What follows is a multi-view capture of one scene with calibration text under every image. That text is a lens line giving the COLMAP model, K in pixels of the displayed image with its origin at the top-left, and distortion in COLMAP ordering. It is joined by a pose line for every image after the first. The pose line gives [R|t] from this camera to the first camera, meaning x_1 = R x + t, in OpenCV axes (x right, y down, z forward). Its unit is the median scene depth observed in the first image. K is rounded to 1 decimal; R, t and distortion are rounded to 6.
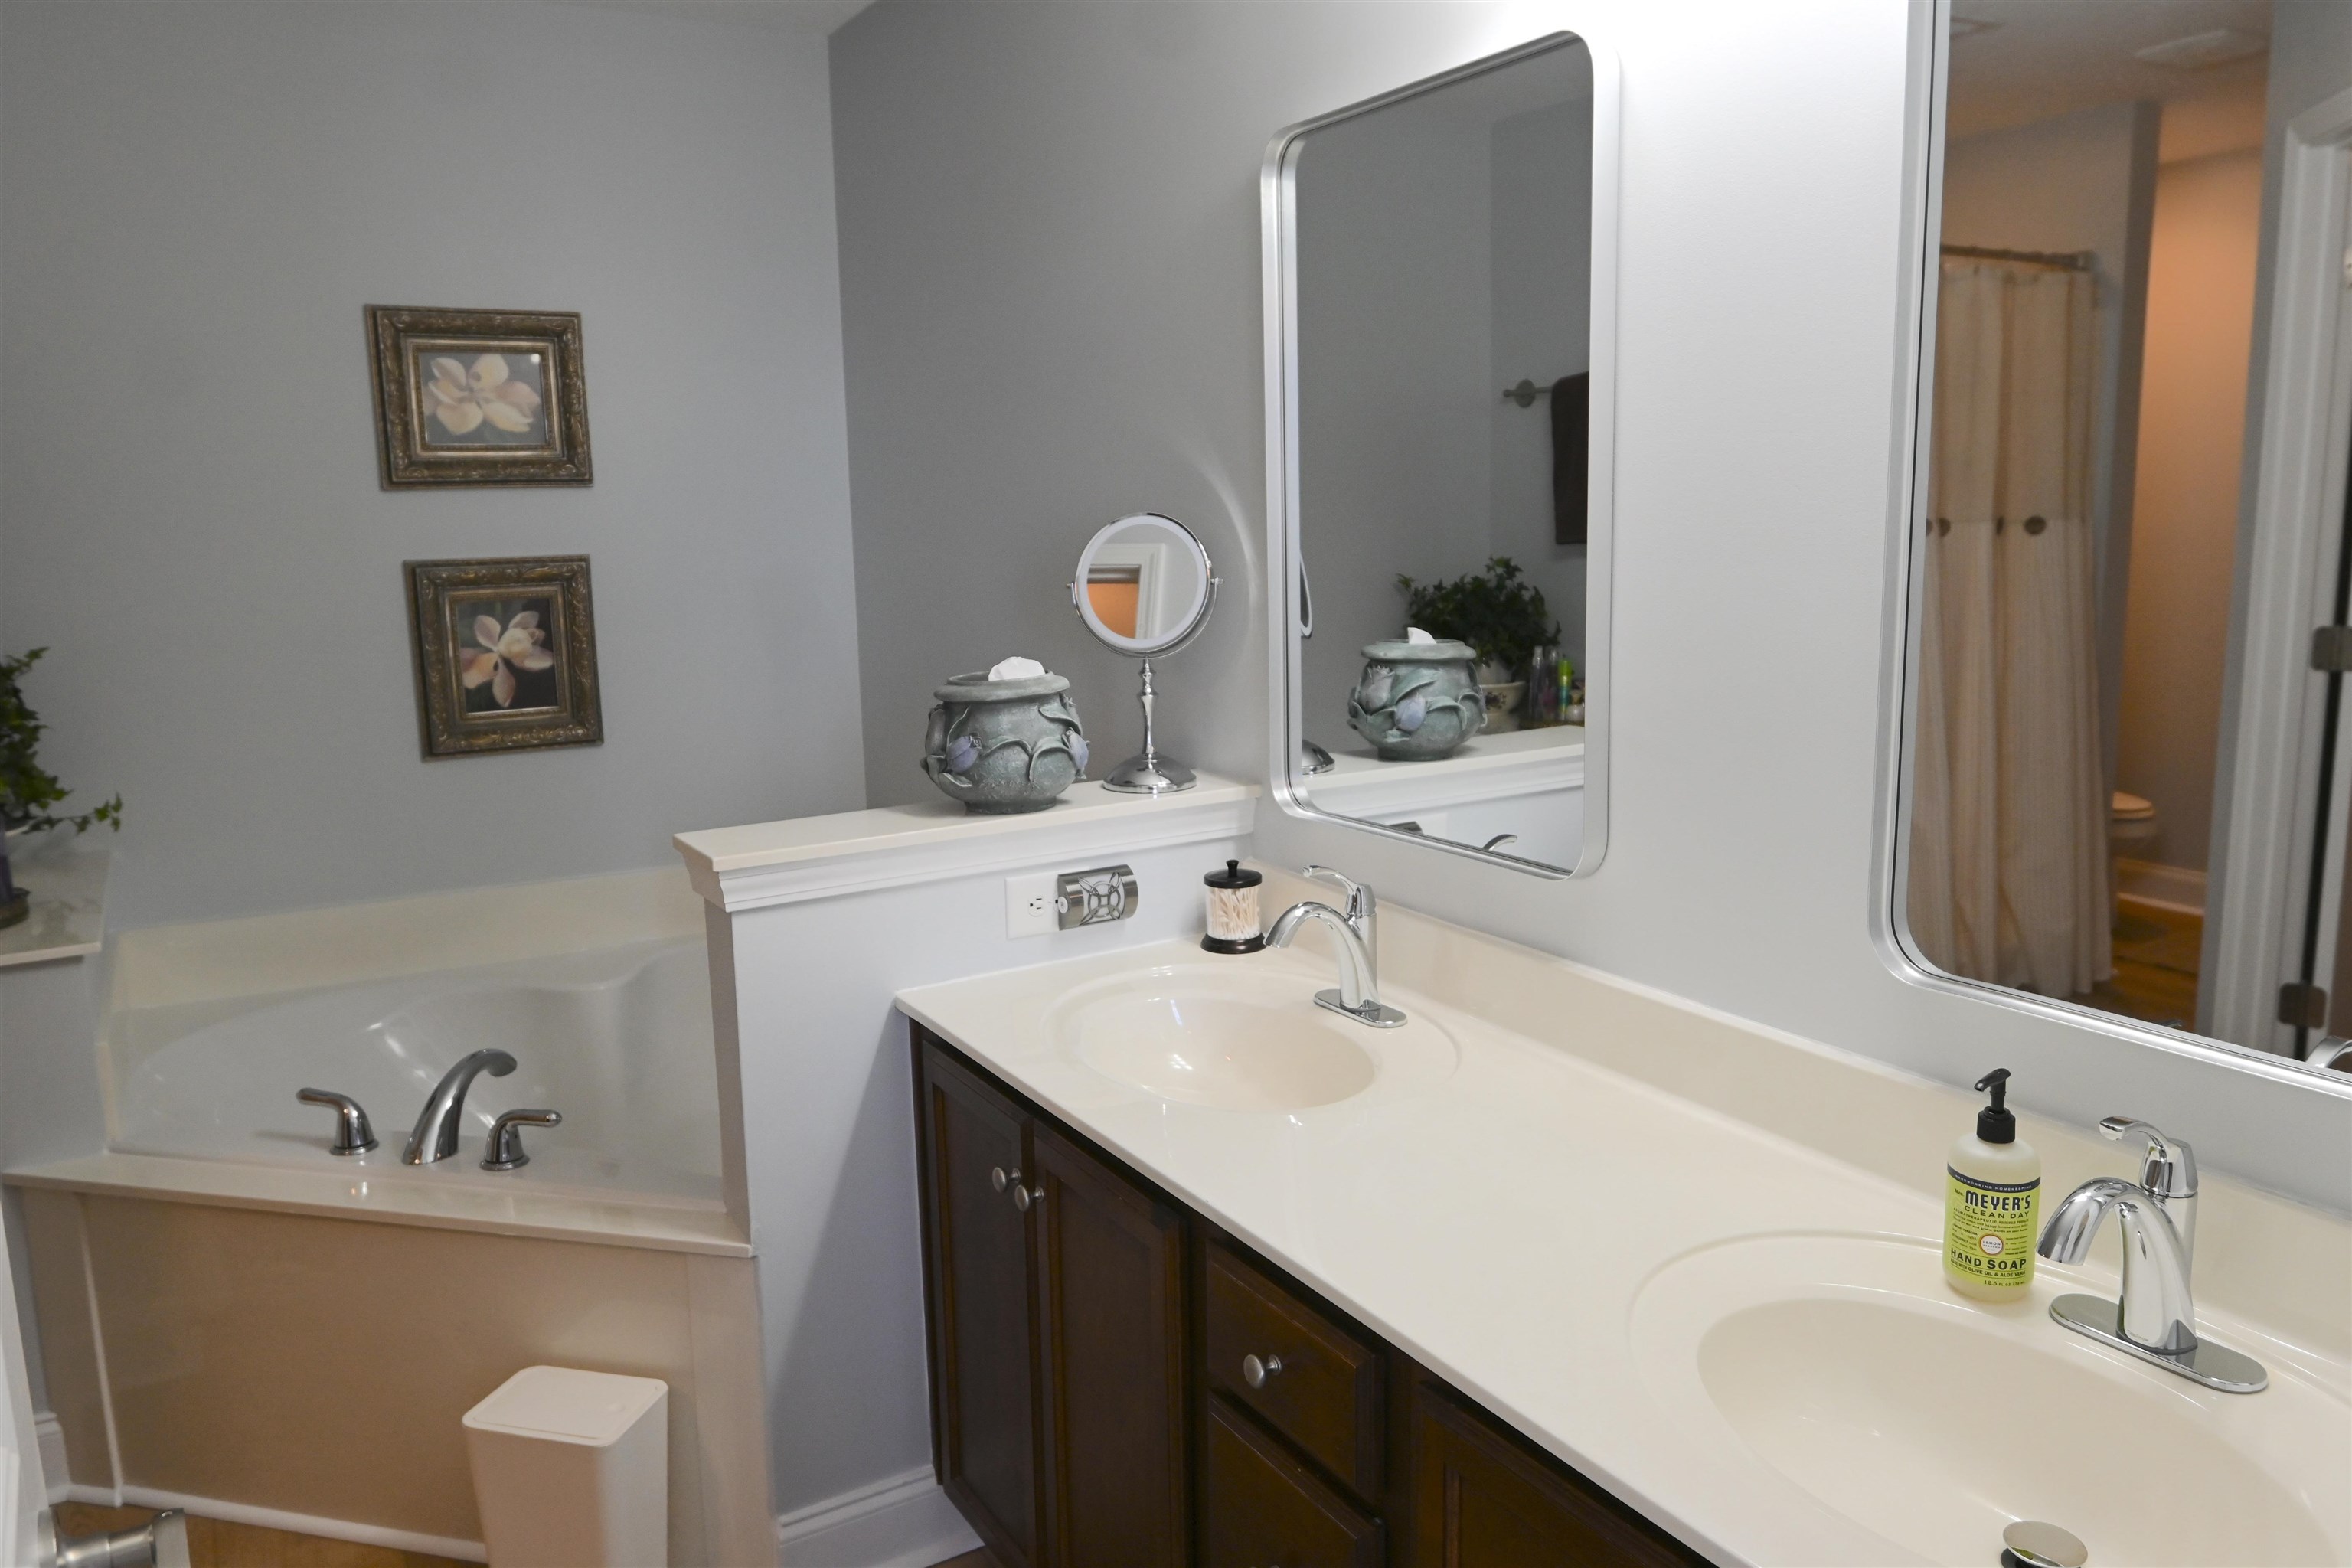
lens RADIAL K [[1659.8, 0, 1179.5], [0, 1659.8, 764.3], [0, 0, 1]] dist [0.001744, -0.019815]
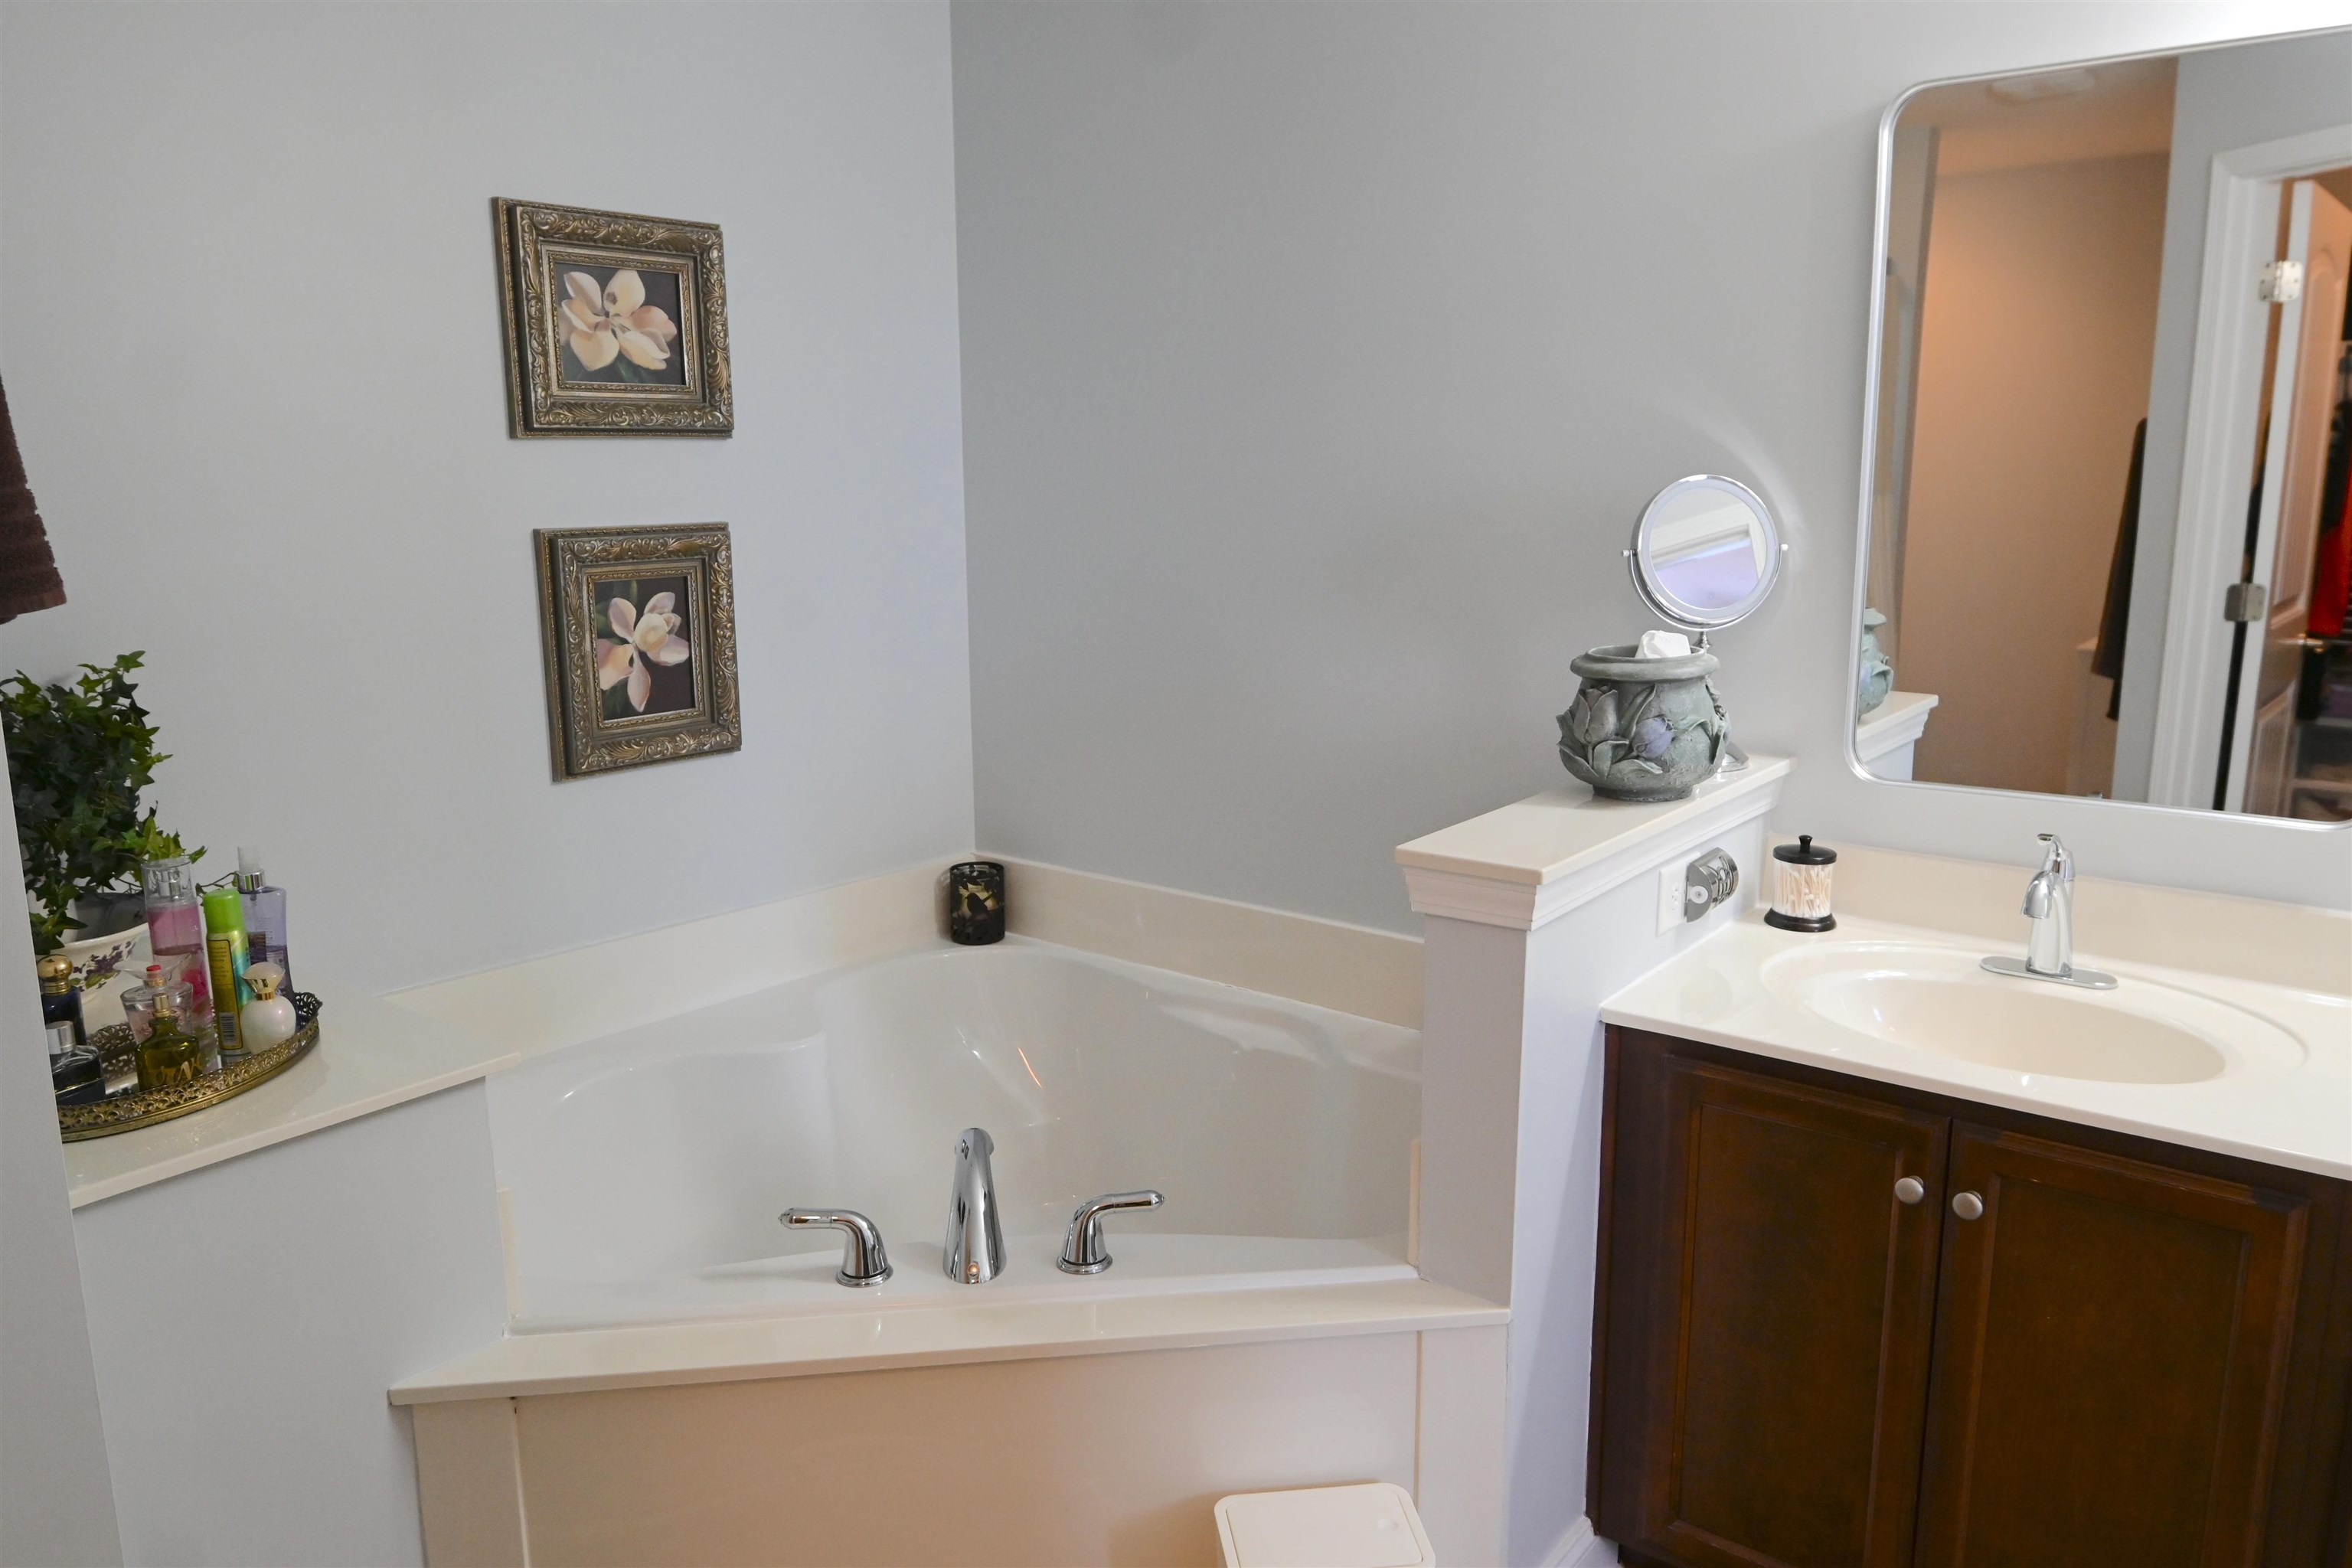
lens RADIAL K [[1659.8, 0, 1179.5], [0, 1659.8, 764.3], [0, 0, 1]] dist [0.001744, -0.019815]
pose [[0.934682, -0.050201, 0.351923, -0.459653], [0.044777, 0.998720, 0.023541, -0.016468], [-0.352654, -0.006245, 0.935733, 0.156494]]
